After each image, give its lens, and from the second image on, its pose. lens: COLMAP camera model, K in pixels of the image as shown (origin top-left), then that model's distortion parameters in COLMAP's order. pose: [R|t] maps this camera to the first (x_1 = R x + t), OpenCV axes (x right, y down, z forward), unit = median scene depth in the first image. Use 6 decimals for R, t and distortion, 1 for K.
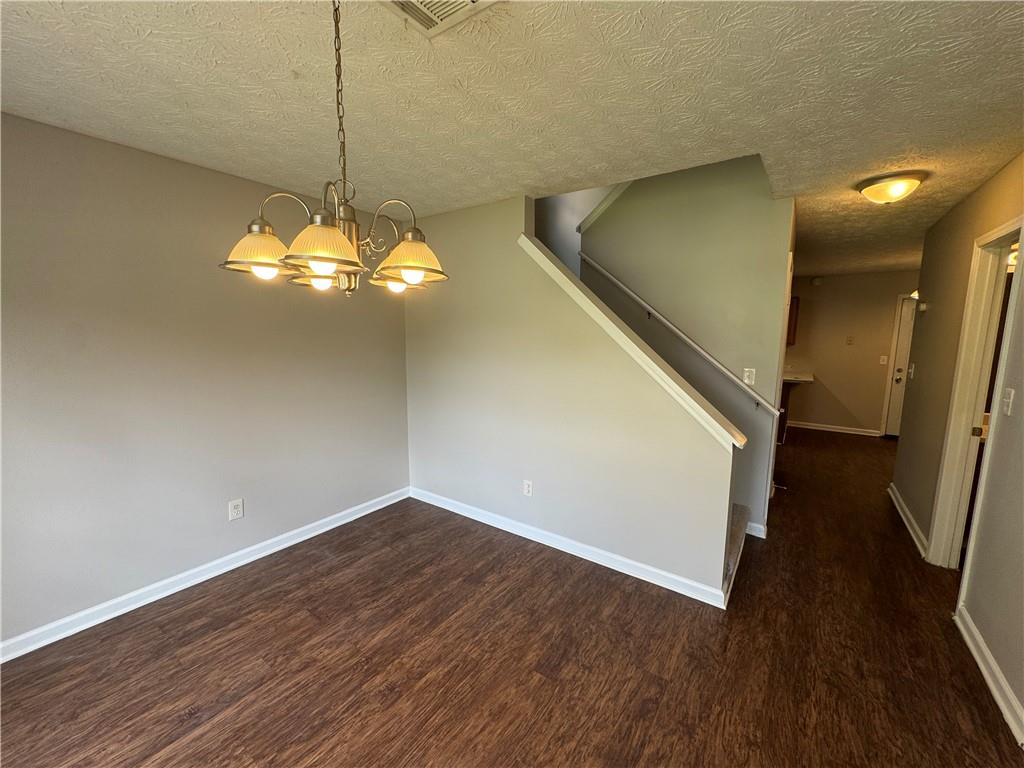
lens RADIAL K [[413.0, 0, 512.2], [0, 413.0, 384.2], [0, 0, 1]] dist [-0.000341, -0.000352]
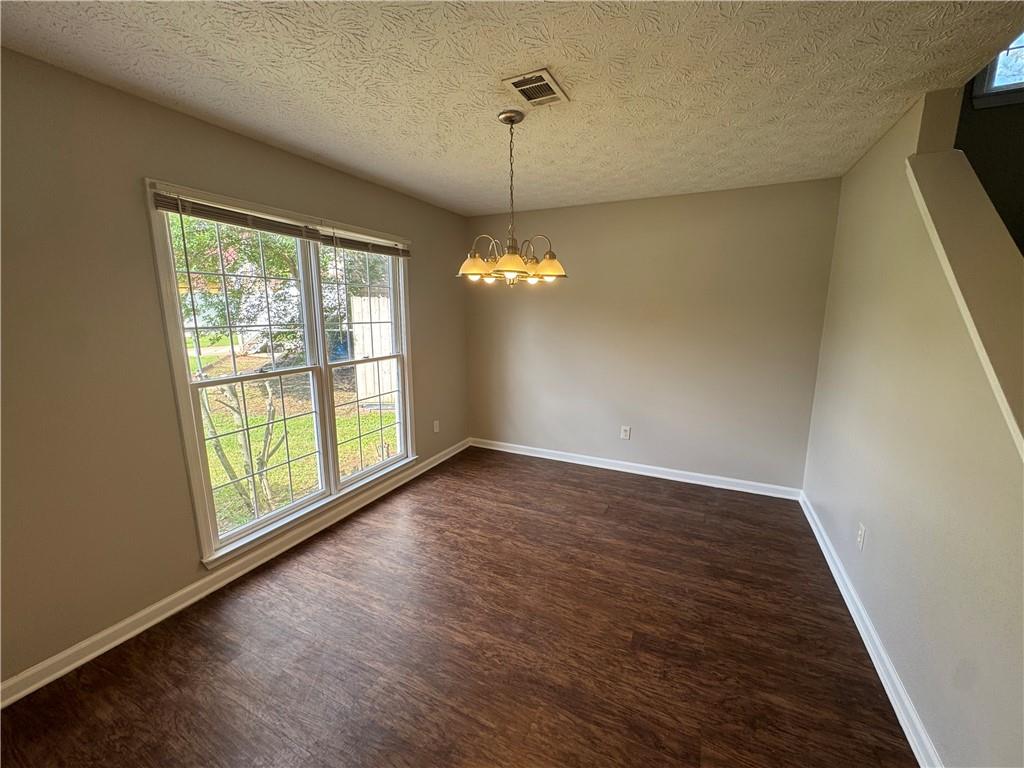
lens RADIAL K [[413.0, 0, 512.2], [0, 413.0, 389.2], [0, 0, 1]] dist [-0.000341, -0.000352]
pose [[0.161659, 0.175417, -0.971131, 0.850811], [-0.128095, 0.979479, 0.155601, -0.033265], [0.978498, 0.099243, 0.180812, 0.413793]]
